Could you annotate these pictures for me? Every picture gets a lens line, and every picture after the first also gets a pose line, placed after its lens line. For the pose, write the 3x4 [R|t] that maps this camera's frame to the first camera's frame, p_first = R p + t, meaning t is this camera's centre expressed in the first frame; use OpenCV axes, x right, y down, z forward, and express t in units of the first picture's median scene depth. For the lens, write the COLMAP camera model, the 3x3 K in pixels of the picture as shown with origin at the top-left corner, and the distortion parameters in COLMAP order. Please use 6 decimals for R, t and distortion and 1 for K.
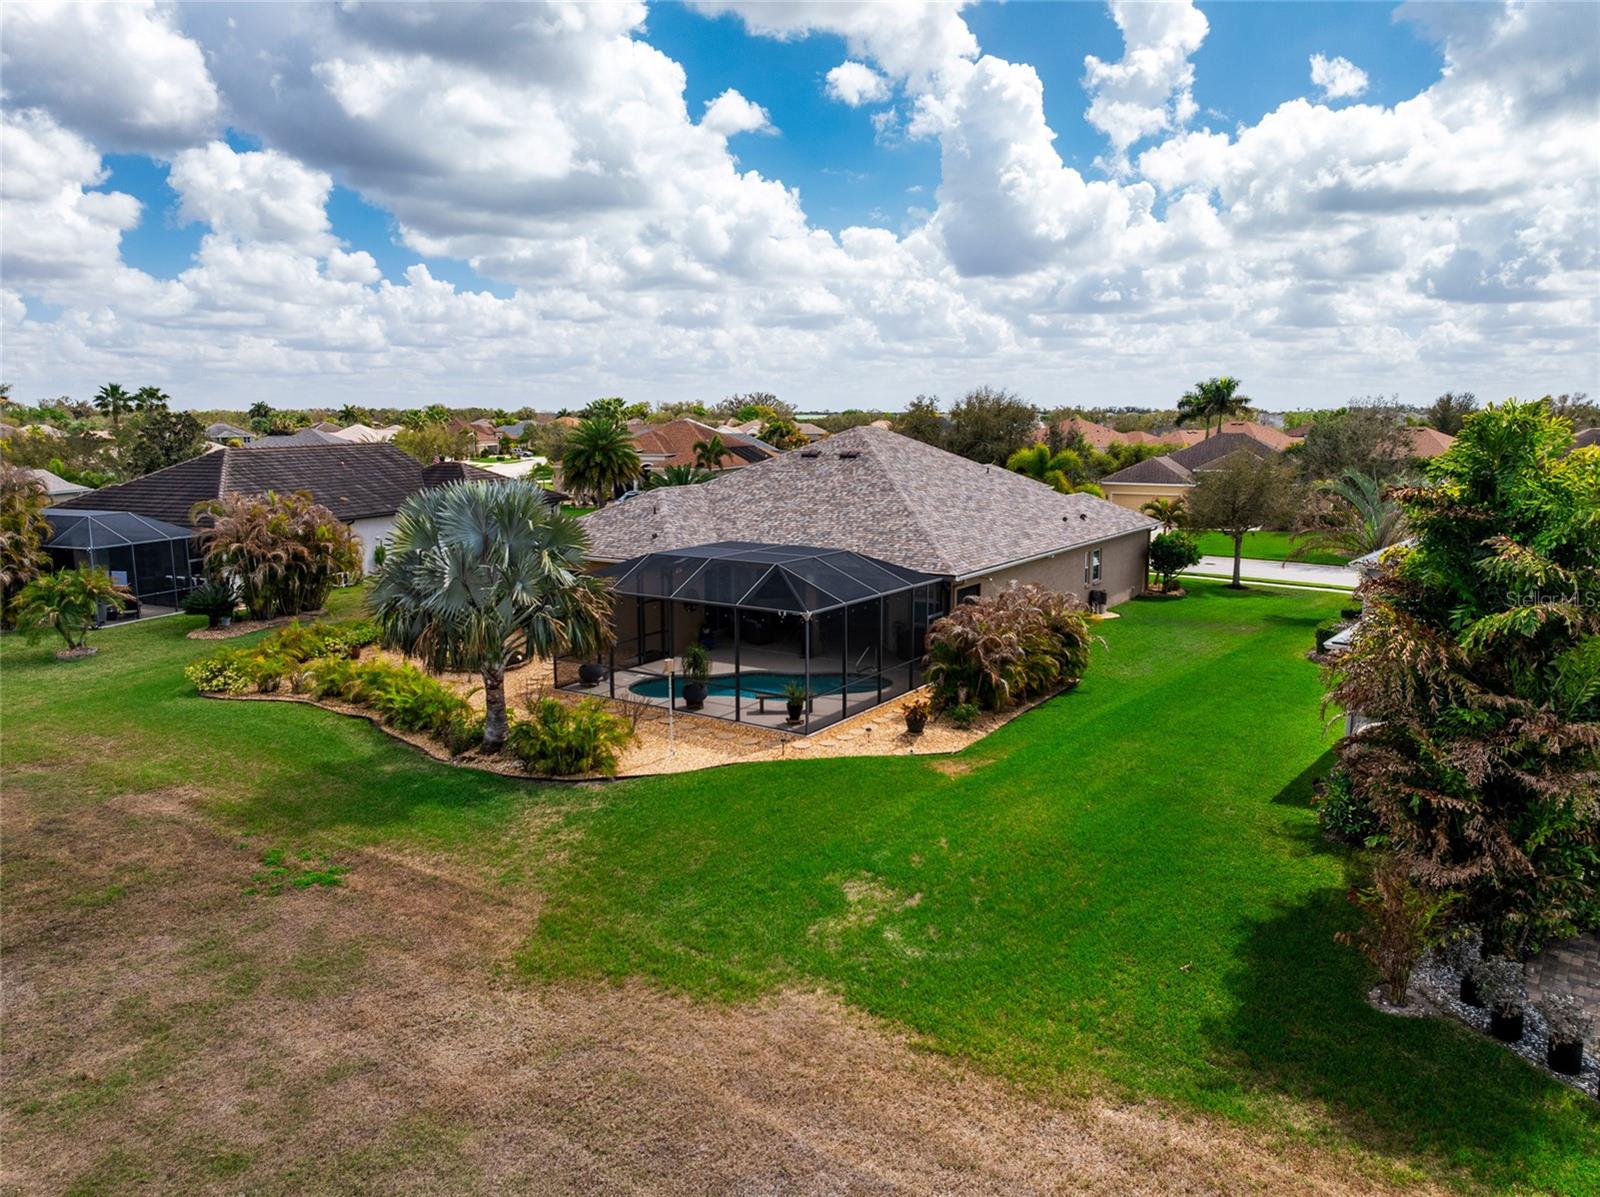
lens RADIAL K [[1144.4, 0, 804.6], [0, 1144.4, 591.6], [0, 0, 1]] dist [-0.048303, 0.011563]
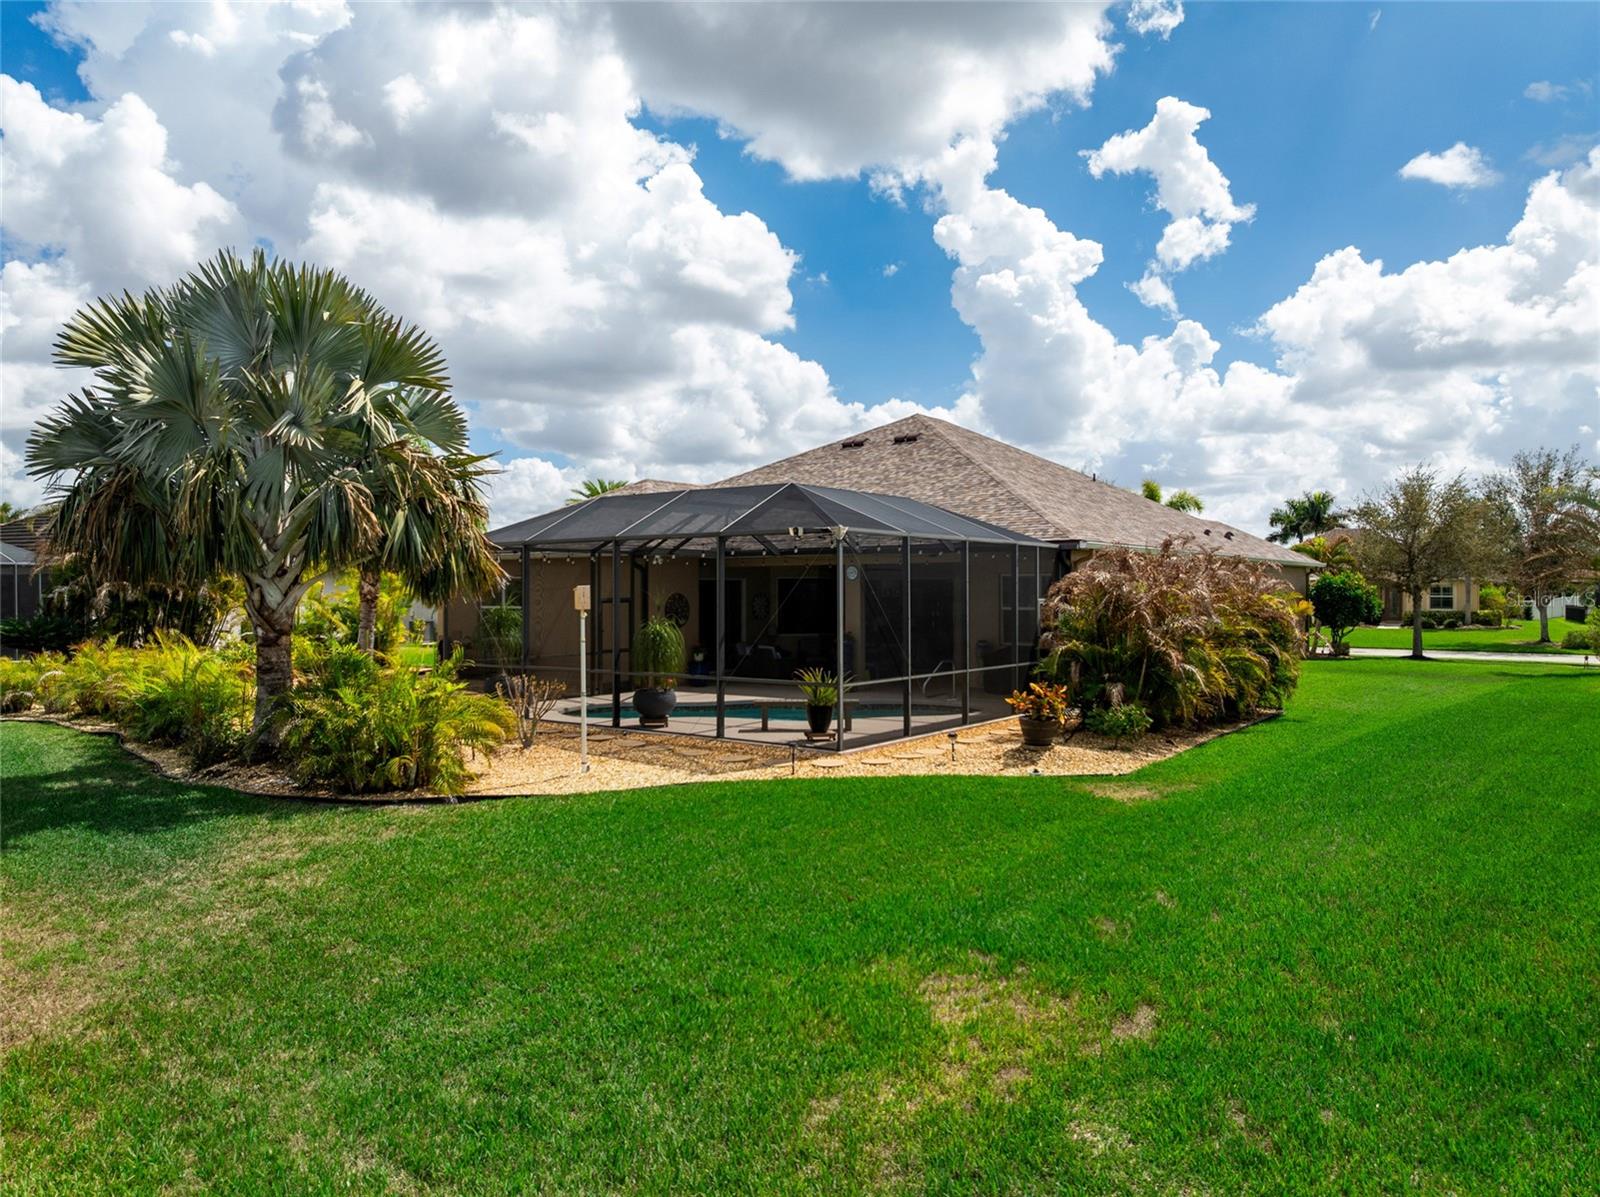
lens RADIAL K [[1144.4, 0, 798.4], [0, 1144.4, 602.3], [0, 0, 1]] dist [-0.048303, 0.011563]
pose [[0.998715, 0.000260, -0.050686, 0.010288], [-0.007580, 0.989510, -0.144268, 0.136083], [0.050117, 0.144467, 0.988240, 0.450720]]
